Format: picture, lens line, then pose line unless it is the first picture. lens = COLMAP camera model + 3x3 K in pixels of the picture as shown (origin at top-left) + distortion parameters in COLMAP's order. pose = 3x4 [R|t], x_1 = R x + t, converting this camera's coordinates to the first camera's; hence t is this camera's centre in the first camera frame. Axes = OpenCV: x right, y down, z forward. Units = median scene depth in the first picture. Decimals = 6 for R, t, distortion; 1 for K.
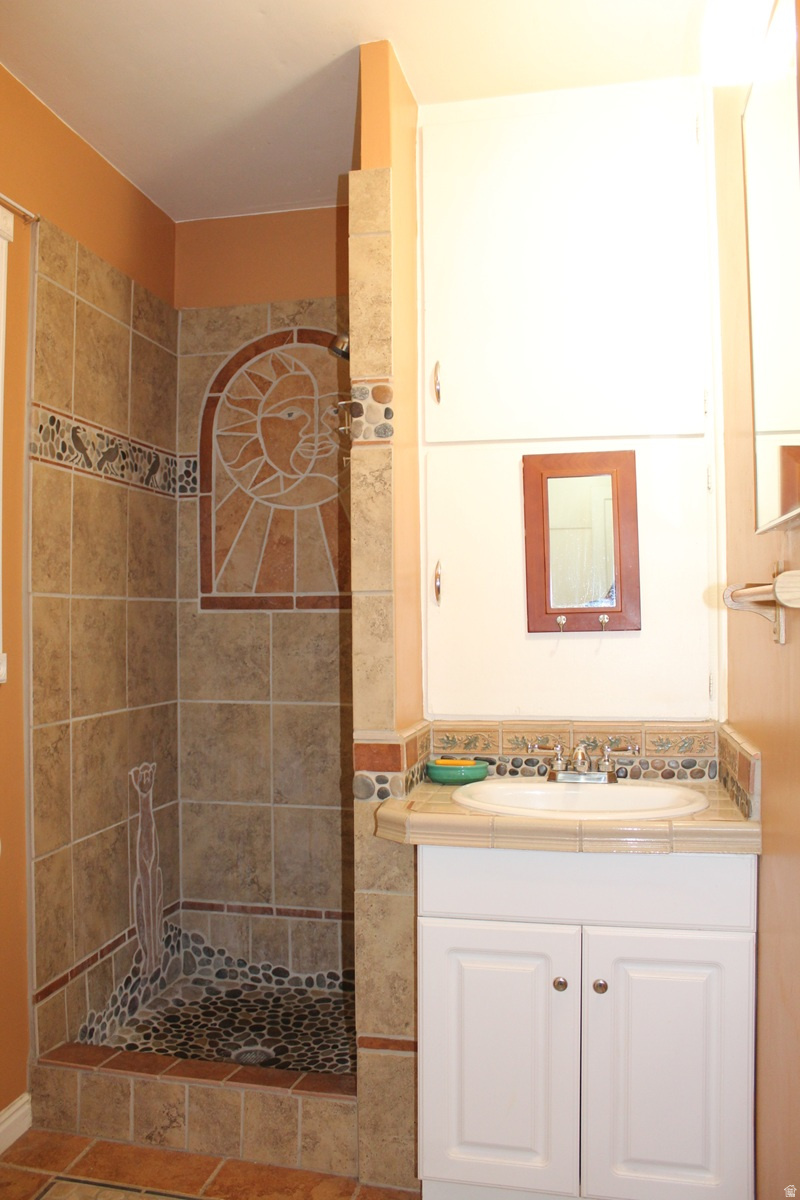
lens RADIAL K [[985.7, 0, 398.4], [0, 985.7, 596.1], [0, 0, 1]] dist [-0.121207, 0.071338]
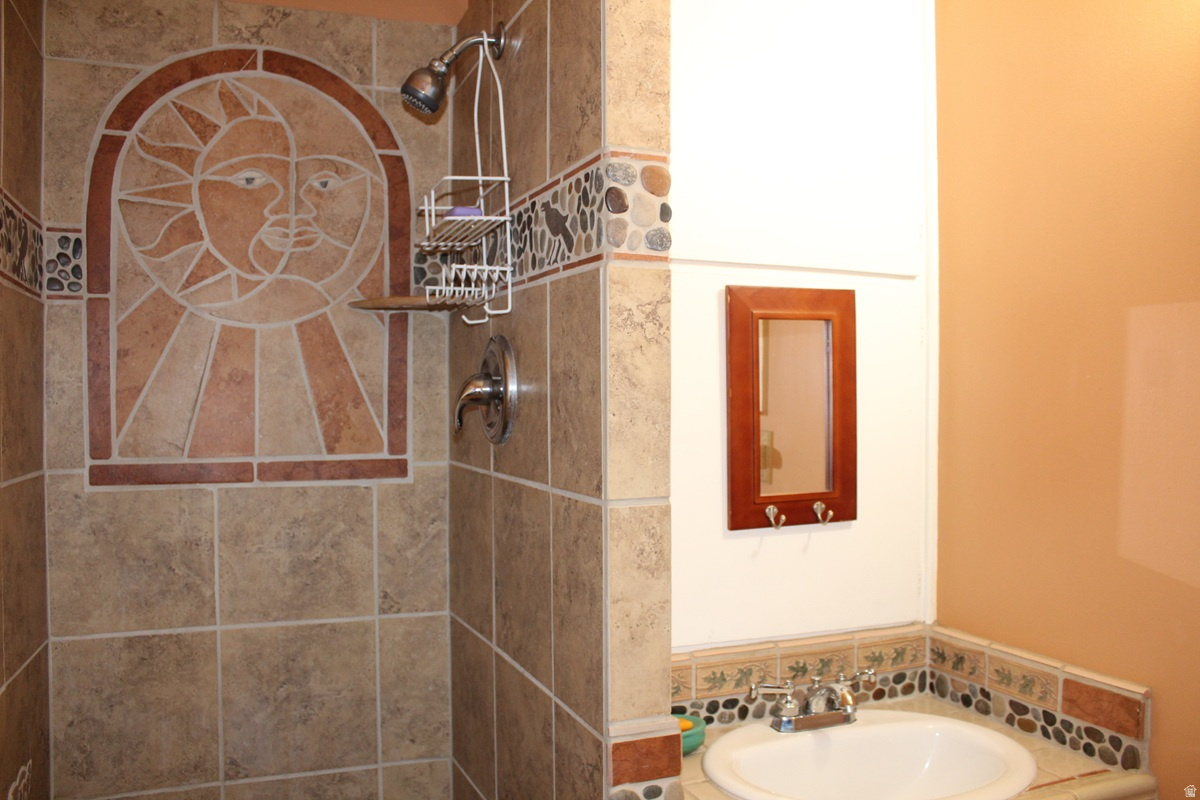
lens RADIAL K [[985.7, 0, 642.1], [0, 985.7, 420.1], [0, 0, 1]] dist [-0.121207, 0.071338]
pose [[0.831245, -0.003673, 0.555894, -0.248722], [-0.012626, 0.999595, 0.025486, -0.047148], [-0.555763, -0.028204, 0.830862, 0.327047]]
